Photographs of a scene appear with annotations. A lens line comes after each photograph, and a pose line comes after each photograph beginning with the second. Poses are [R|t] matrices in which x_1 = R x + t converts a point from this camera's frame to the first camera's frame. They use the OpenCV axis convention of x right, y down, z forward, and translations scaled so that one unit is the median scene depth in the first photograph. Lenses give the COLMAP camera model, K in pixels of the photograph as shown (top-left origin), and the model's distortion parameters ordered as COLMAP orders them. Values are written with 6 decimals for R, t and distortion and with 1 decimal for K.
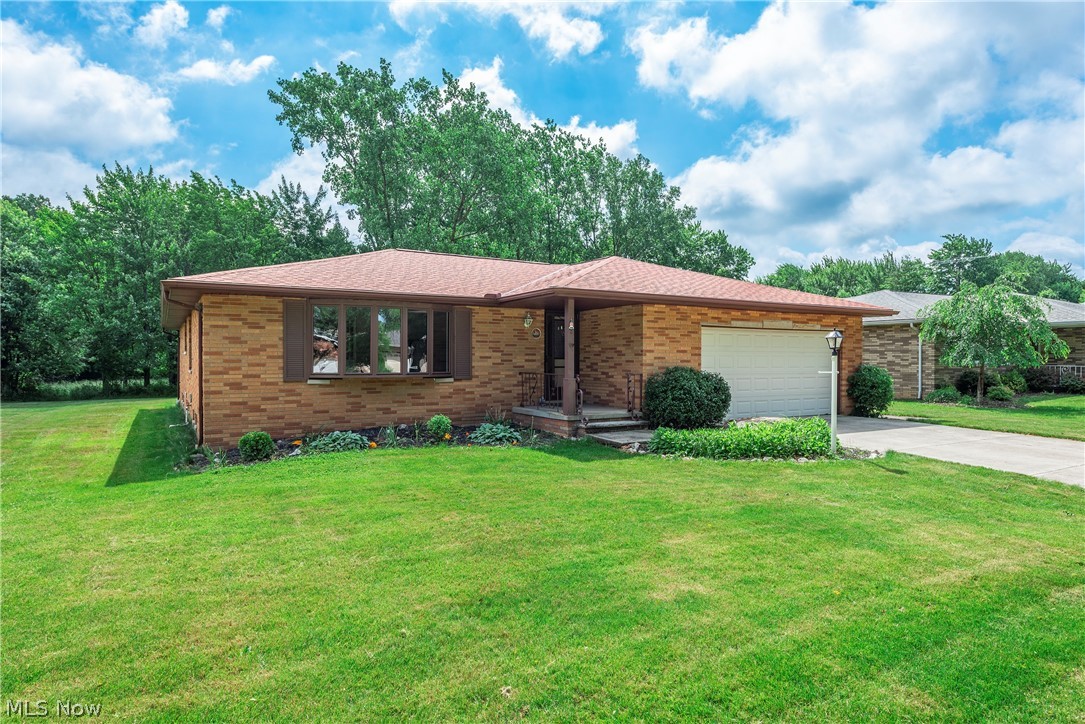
lens RADIAL K [[666.4, 0, 542.1], [0, 666.4, 360.1], [0, 0, 1]] dist [0.007171, 0.001752]
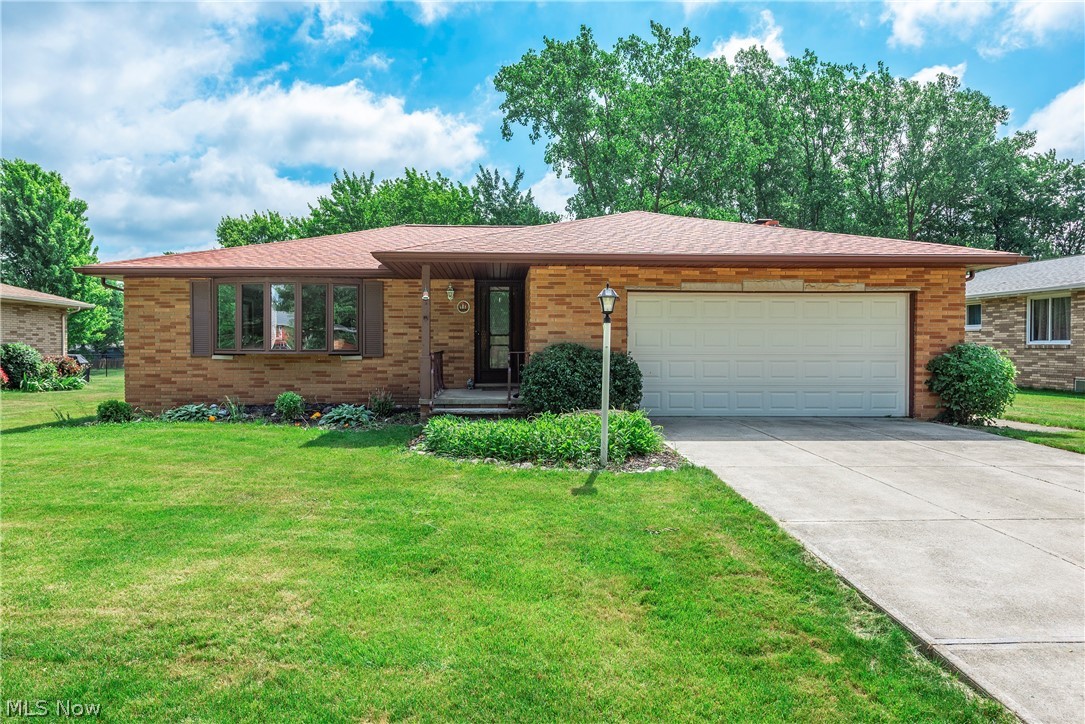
lens RADIAL K [[706.7, 0, 543.1], [0, 706.7, 361.5], [0, 0, 1]] dist [0.018697, -0.000580]
pose [[0.865961, 0.010806, -0.499994, 0.584899], [-0.001568, 0.999820, 0.018892, 0.015380], [0.500109, -0.015576, 0.865823, 0.254534]]
